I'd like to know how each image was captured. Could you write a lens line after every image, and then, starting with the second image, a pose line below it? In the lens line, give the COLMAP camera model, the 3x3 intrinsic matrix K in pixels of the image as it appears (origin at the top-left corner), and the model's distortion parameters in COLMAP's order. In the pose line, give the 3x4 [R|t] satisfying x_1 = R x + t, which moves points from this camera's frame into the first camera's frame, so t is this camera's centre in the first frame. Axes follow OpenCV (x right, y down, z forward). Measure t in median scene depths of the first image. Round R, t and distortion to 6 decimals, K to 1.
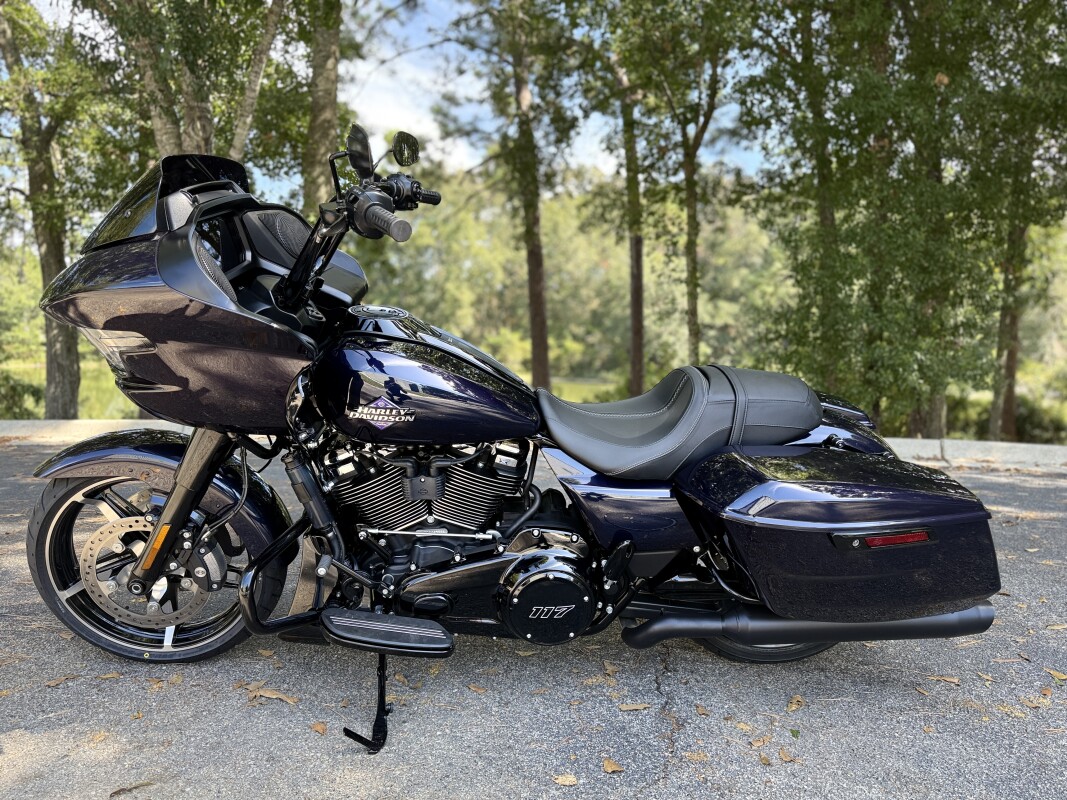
lens RADIAL K [[741.5, 0, 529.0], [0, 741.5, 421.9], [0, 0, 1]] dist [0.003060, -0.001384]
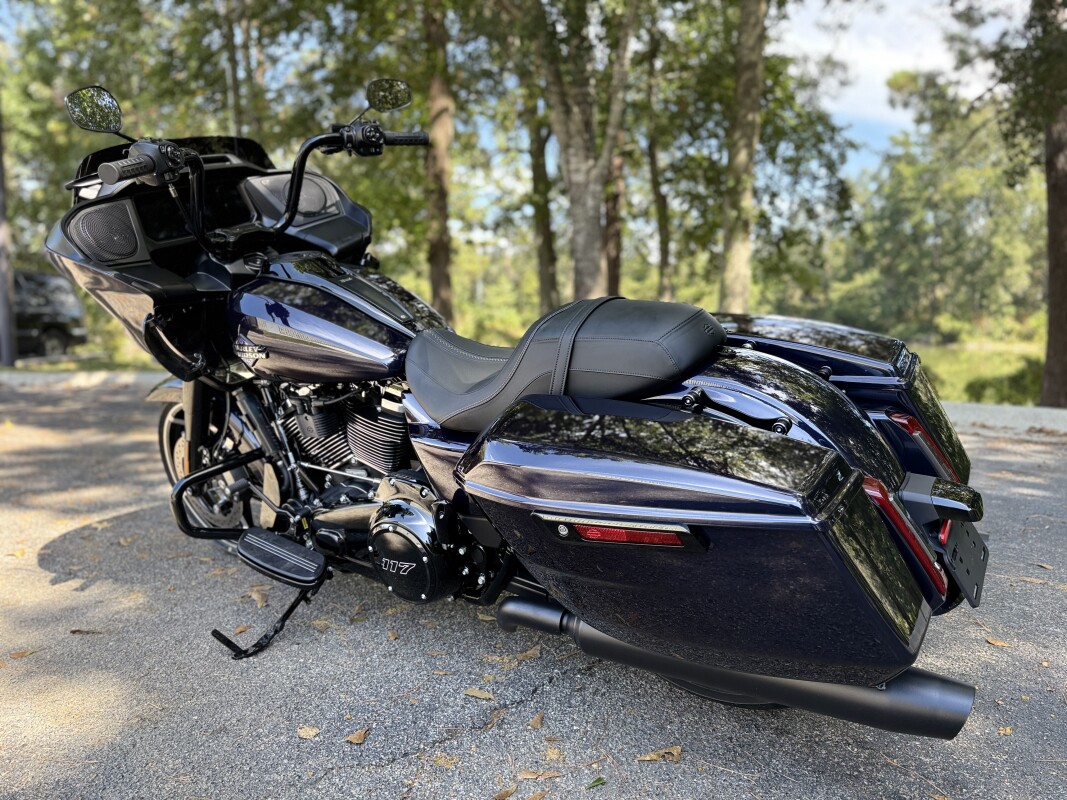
lens RADIAL K [[752.8, 0, 536.0], [0, 752.8, 399.8], [0, 0, 1]] dist [-0.002663, -0.005626]
pose [[0.791375, 0.044134, -0.609736, 0.703952], [-0.039395, 0.998999, 0.021179, 0.015671], [0.610061, 0.007260, 0.792321, 0.328137]]
